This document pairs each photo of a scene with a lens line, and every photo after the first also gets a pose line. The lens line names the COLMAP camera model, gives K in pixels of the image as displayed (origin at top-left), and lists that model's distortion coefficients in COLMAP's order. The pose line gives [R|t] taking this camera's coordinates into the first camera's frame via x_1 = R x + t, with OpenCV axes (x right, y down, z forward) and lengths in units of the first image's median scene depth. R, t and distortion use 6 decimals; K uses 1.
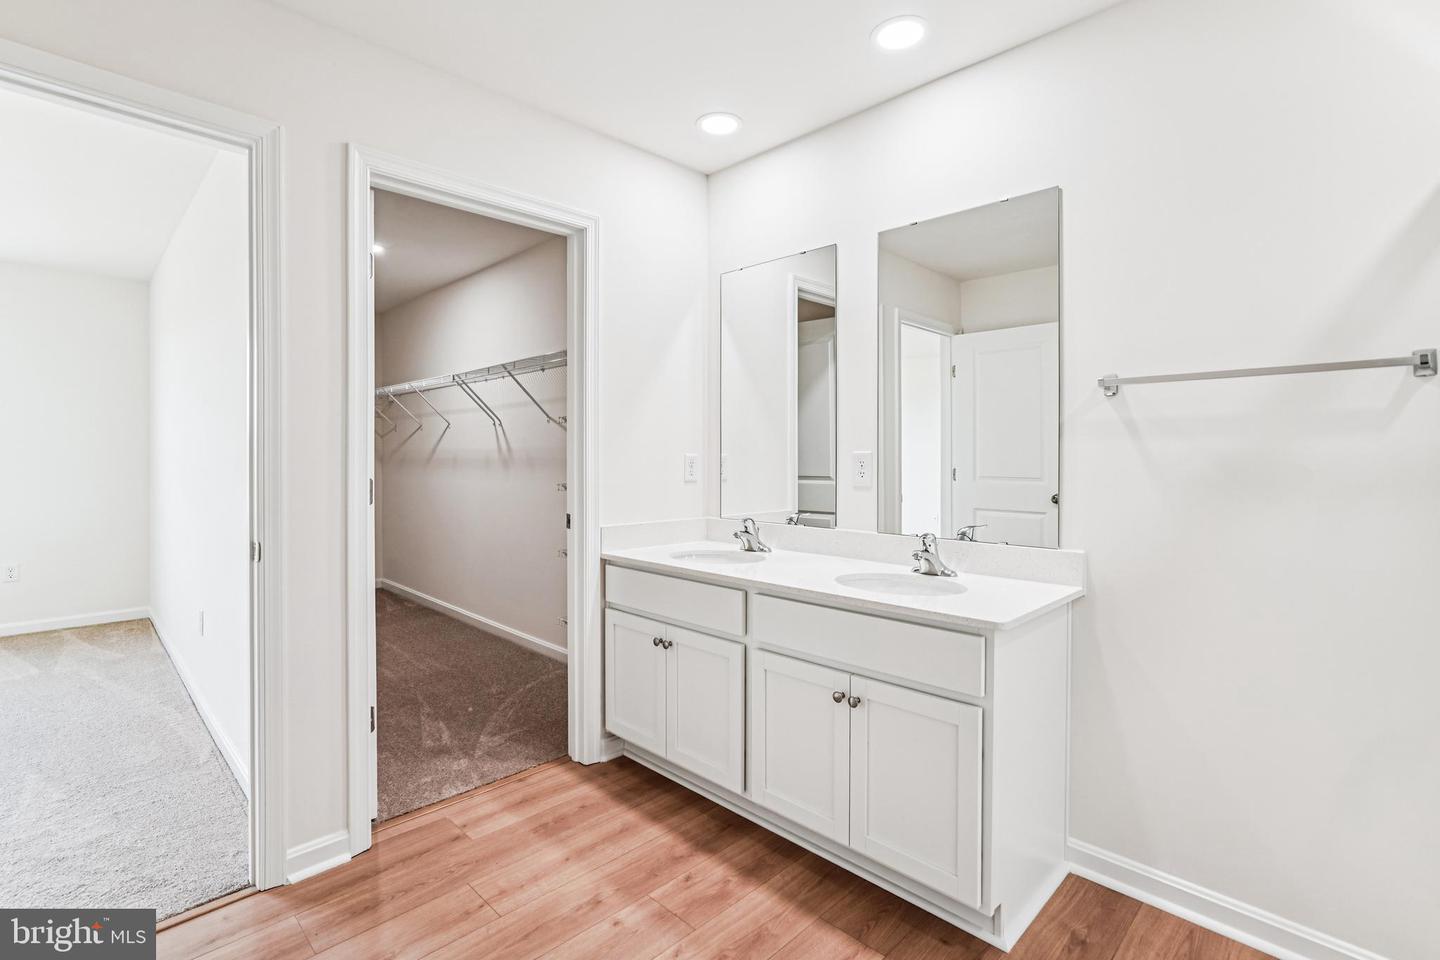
lens RADIAL K [[674.5, 0, 722.5], [0, 674.5, 469.7], [0, 0, 1]] dist [-0.031596, 0.010959]
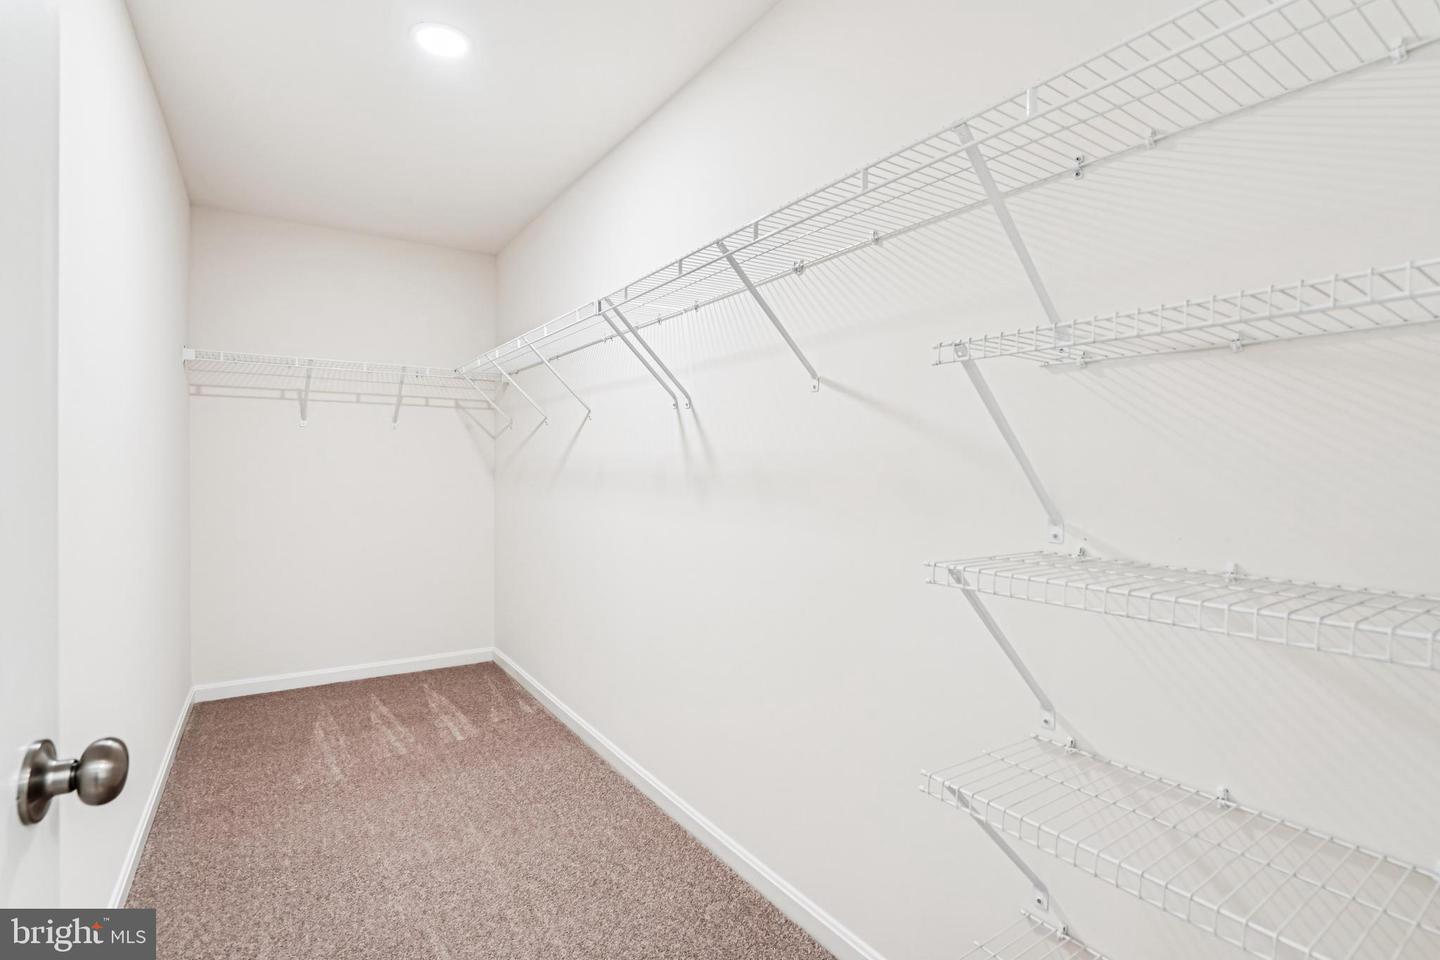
lens RADIAL K [[674.5, 0, 720.8], [0, 674.5, 474.8], [0, 0, 1]] dist [-0.031596, 0.010959]
pose [[0.981515, 0.002491, -0.191366, -0.213932], [-0.002369, 0.999997, 0.000867, -0.016569], [0.191368, -0.000397, 0.981518, 0.523554]]
